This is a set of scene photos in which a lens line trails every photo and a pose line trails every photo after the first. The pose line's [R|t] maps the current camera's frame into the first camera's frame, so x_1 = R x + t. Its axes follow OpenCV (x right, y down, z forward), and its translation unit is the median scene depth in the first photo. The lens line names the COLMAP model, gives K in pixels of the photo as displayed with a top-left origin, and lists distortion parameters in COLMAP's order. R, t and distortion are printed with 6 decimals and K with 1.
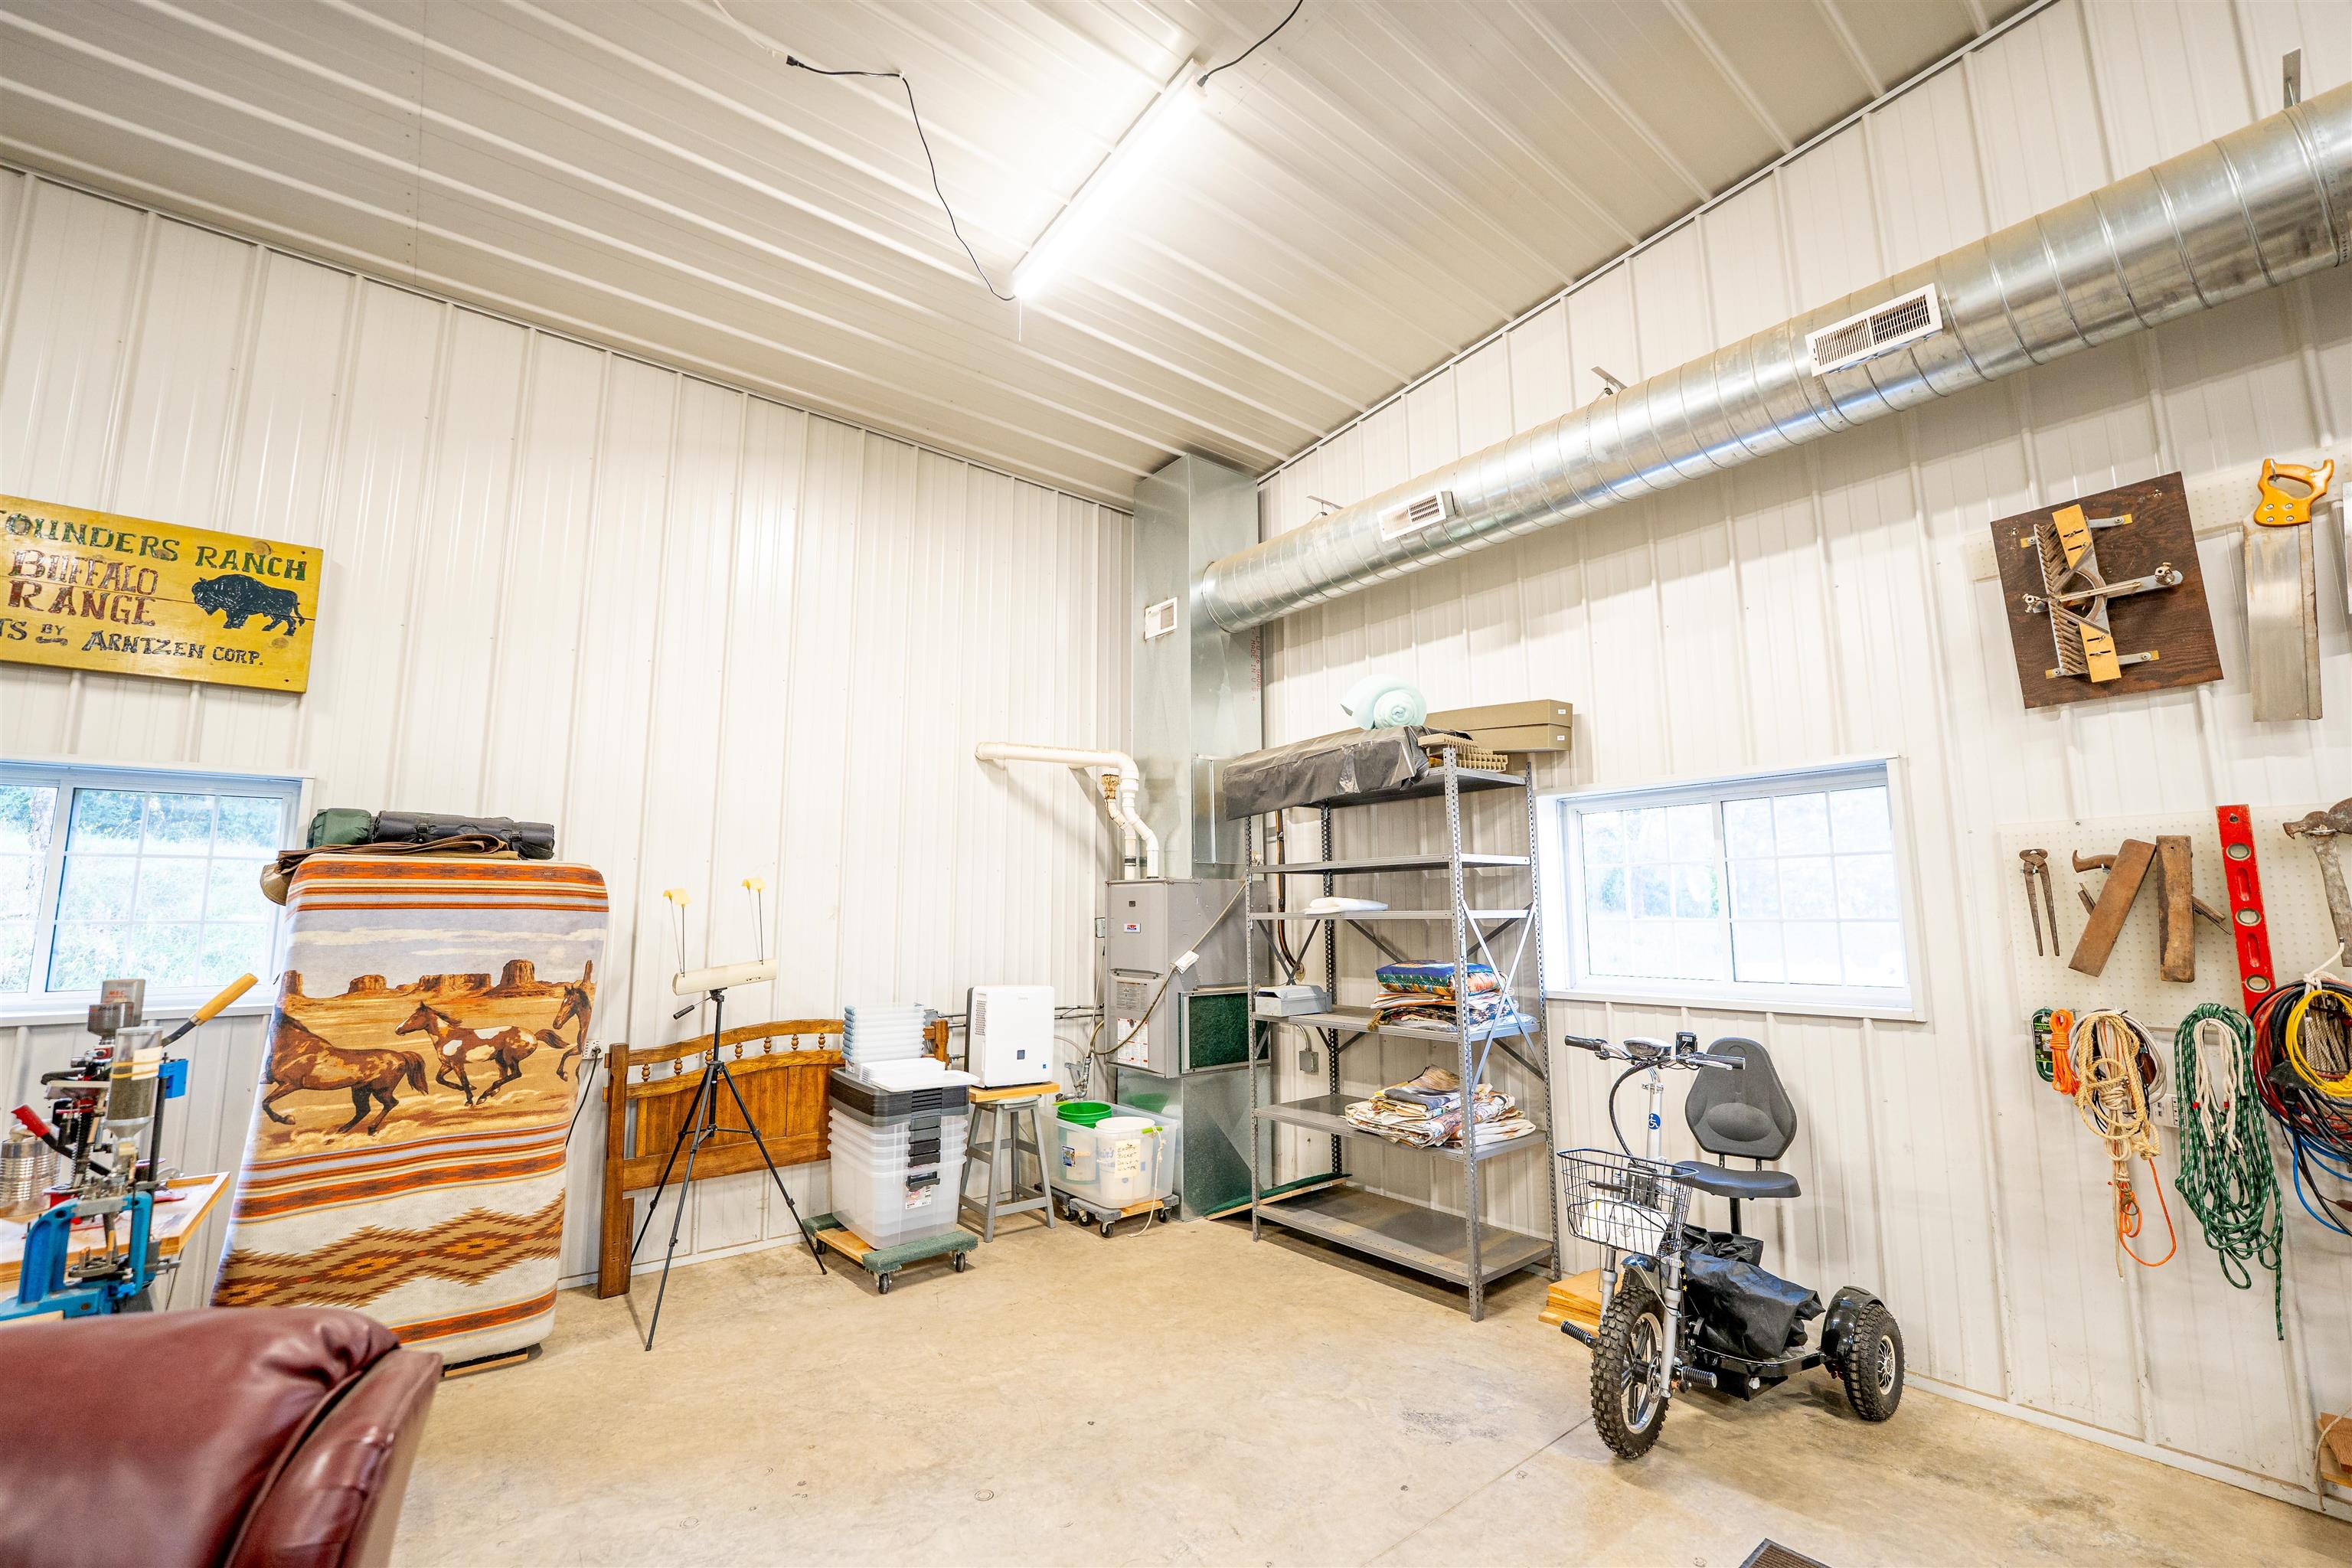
lens RADIAL K [[957.4, 0, 1170.6], [0, 957.4, 787.3], [0, 0, 1]] dist [-0.030102, 0.004201]
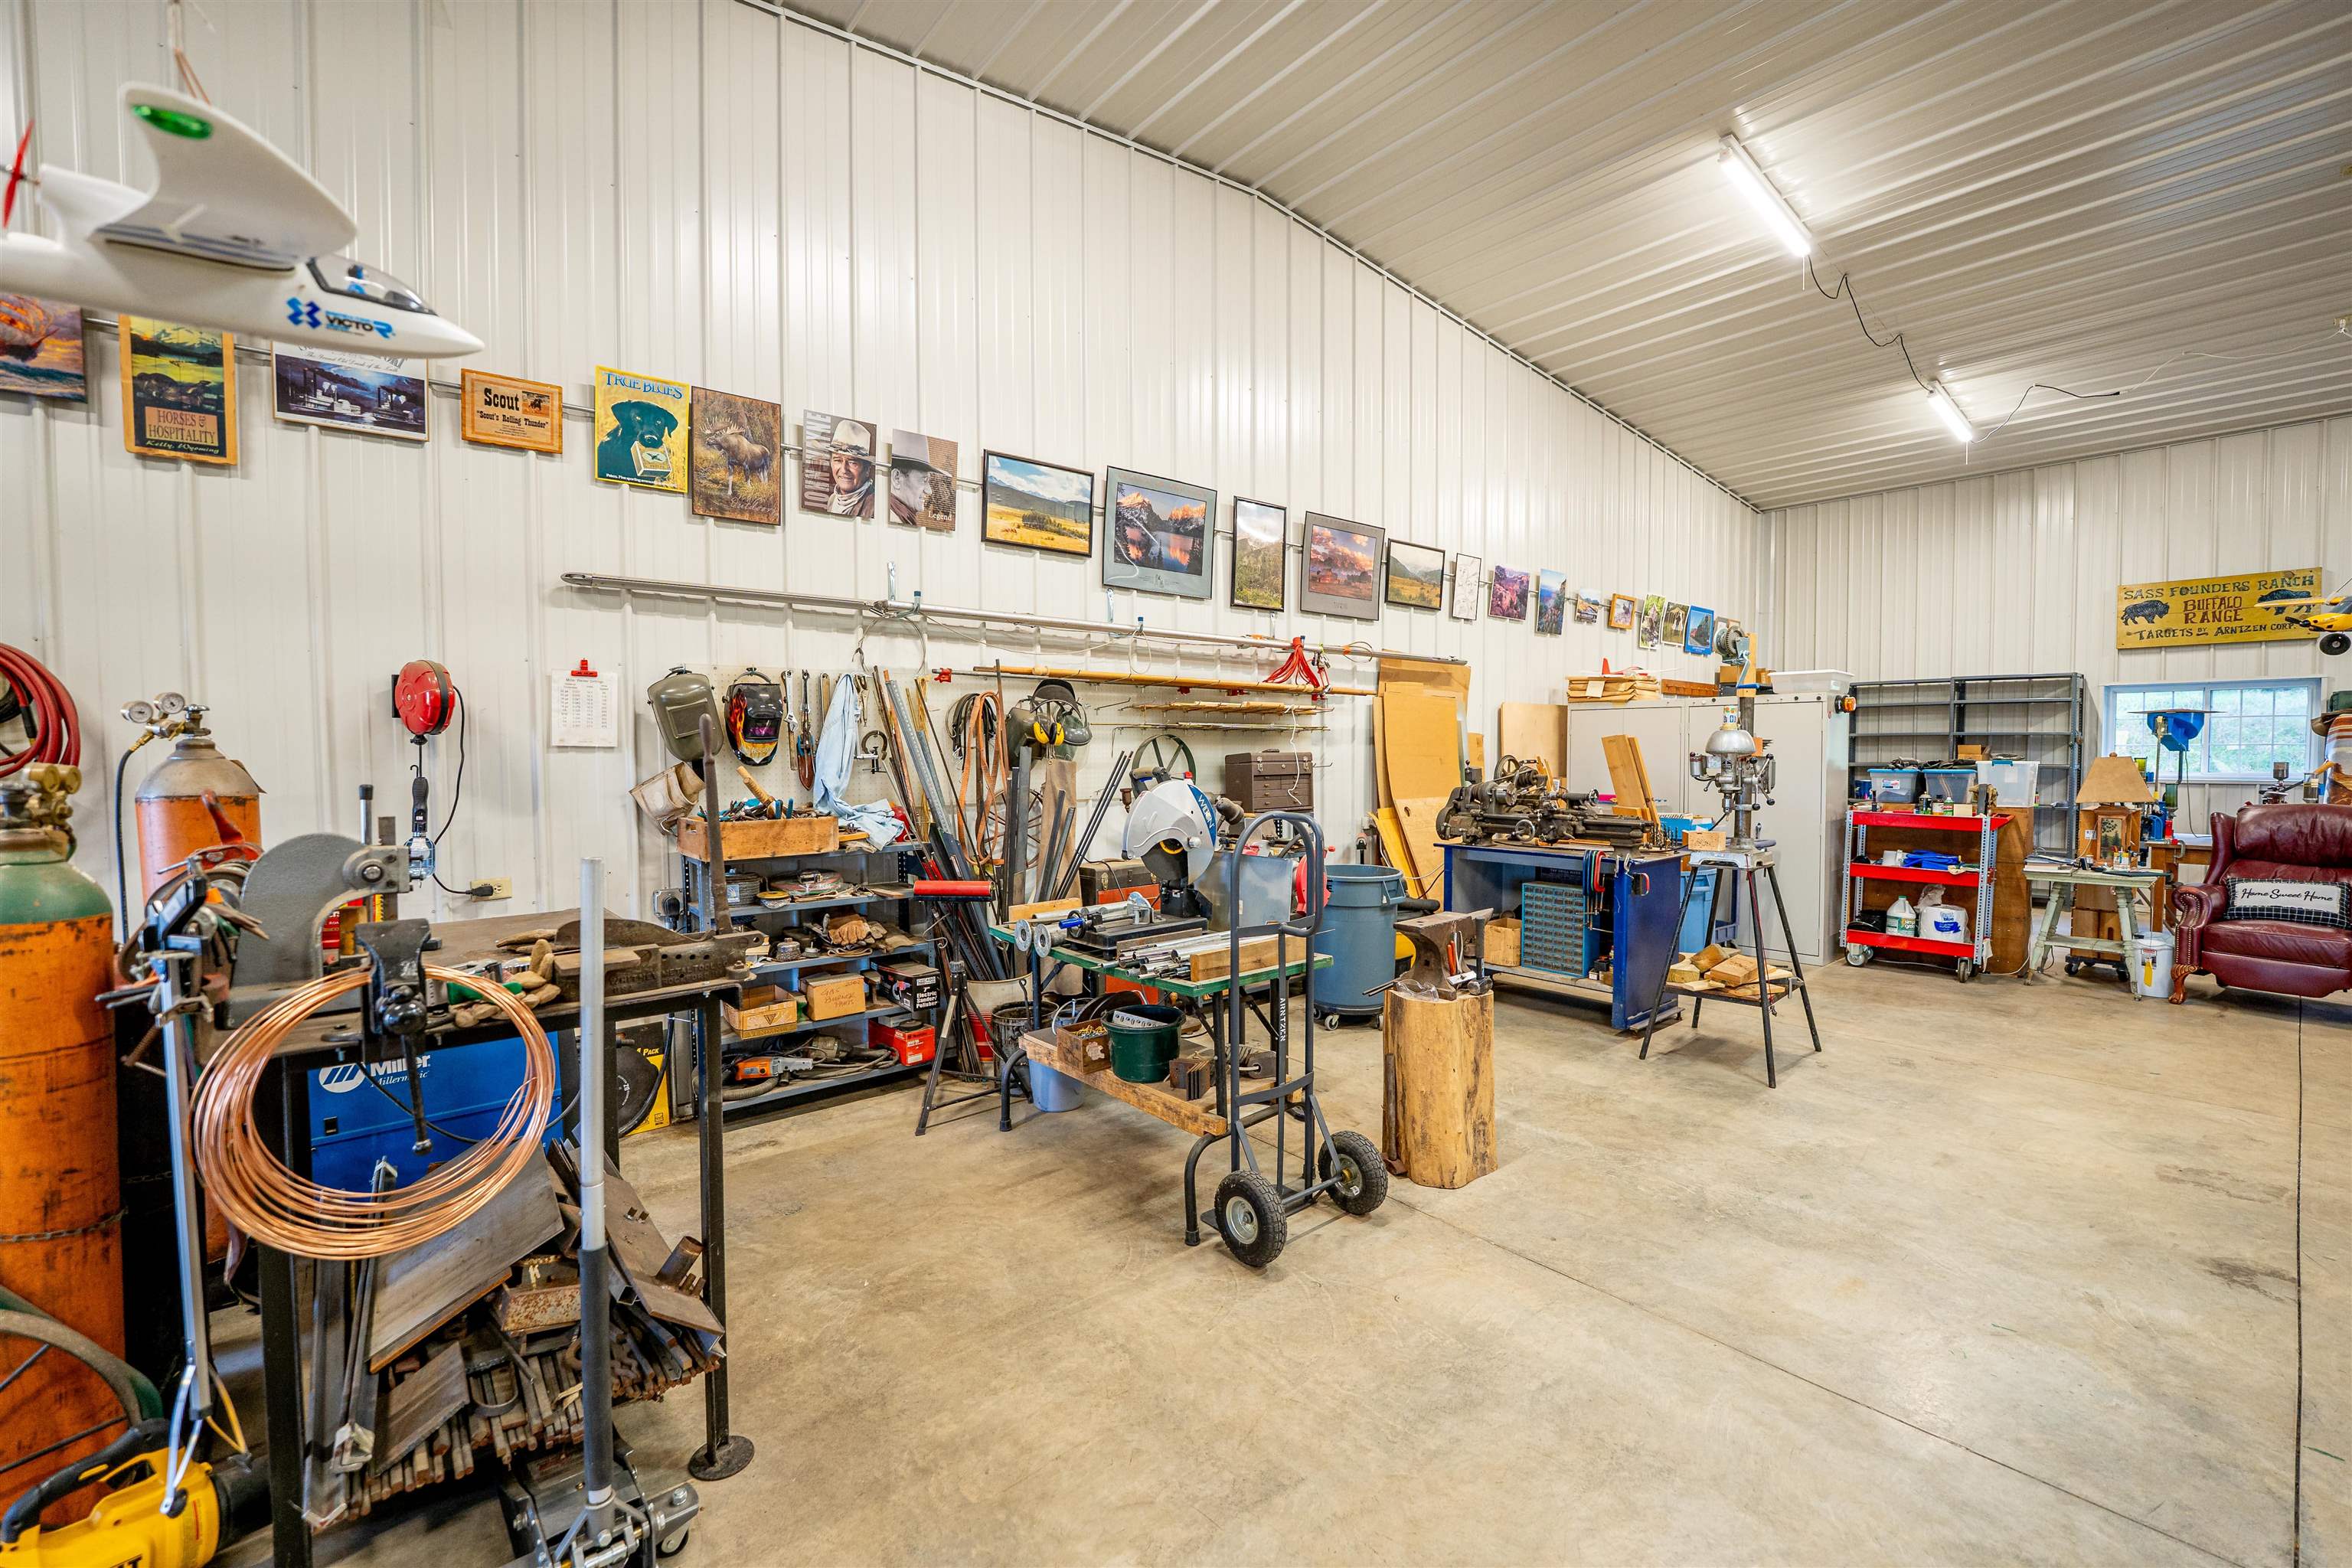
lens RADIAL K [[957.4, 0, 1175.2], [0, 957.4, 788.7], [0, 0, 1]] dist [-0.030102, 0.004201]
pose [[0.017273, 0.044123, -0.998877, 1.131266], [0.136415, 0.989580, 0.046072, -0.210679], [0.990501, -0.137058, 0.011074, -1.633836]]
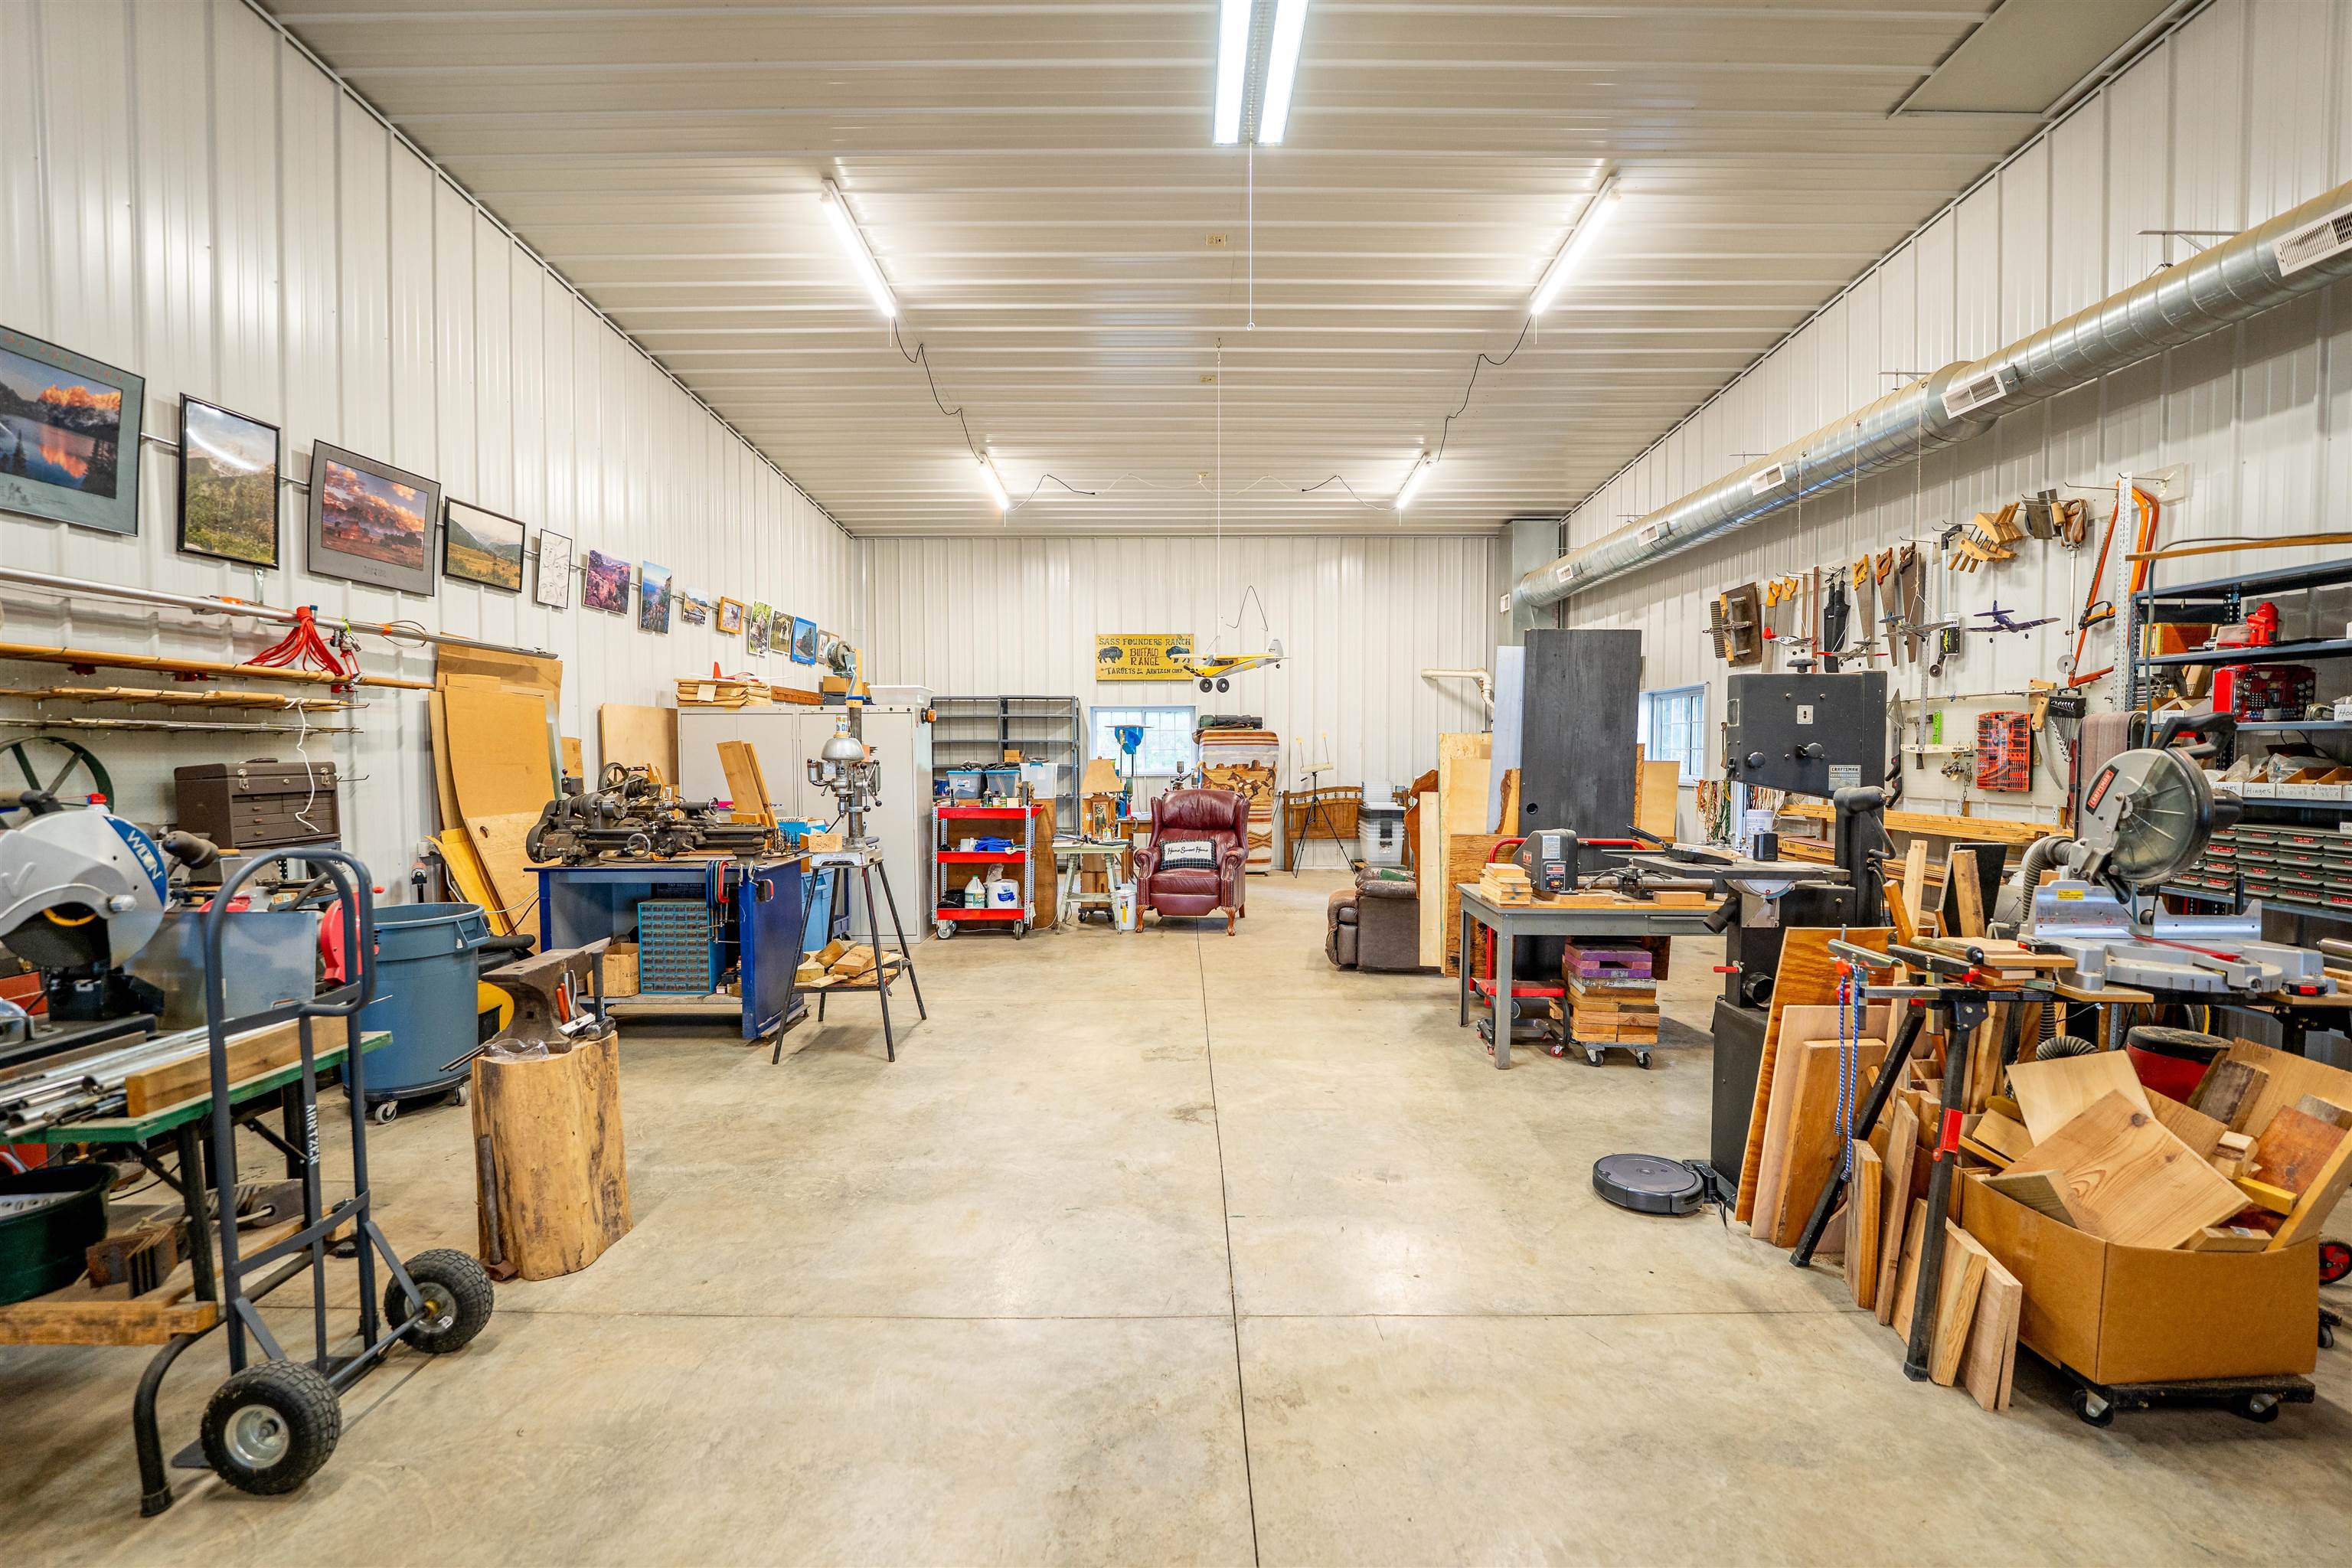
lens RADIAL K [[957.4, 0, 1180.0], [0, 957.4, 788.8], [0, 0, 1]] dist [-0.030102, 0.004201]
pose [[0.783141, 0.025896, -0.621305, 1.105133], [0.083651, 0.985664, 0.146523, -0.215895], [0.616192, -0.166721, 0.769748, -1.638361]]
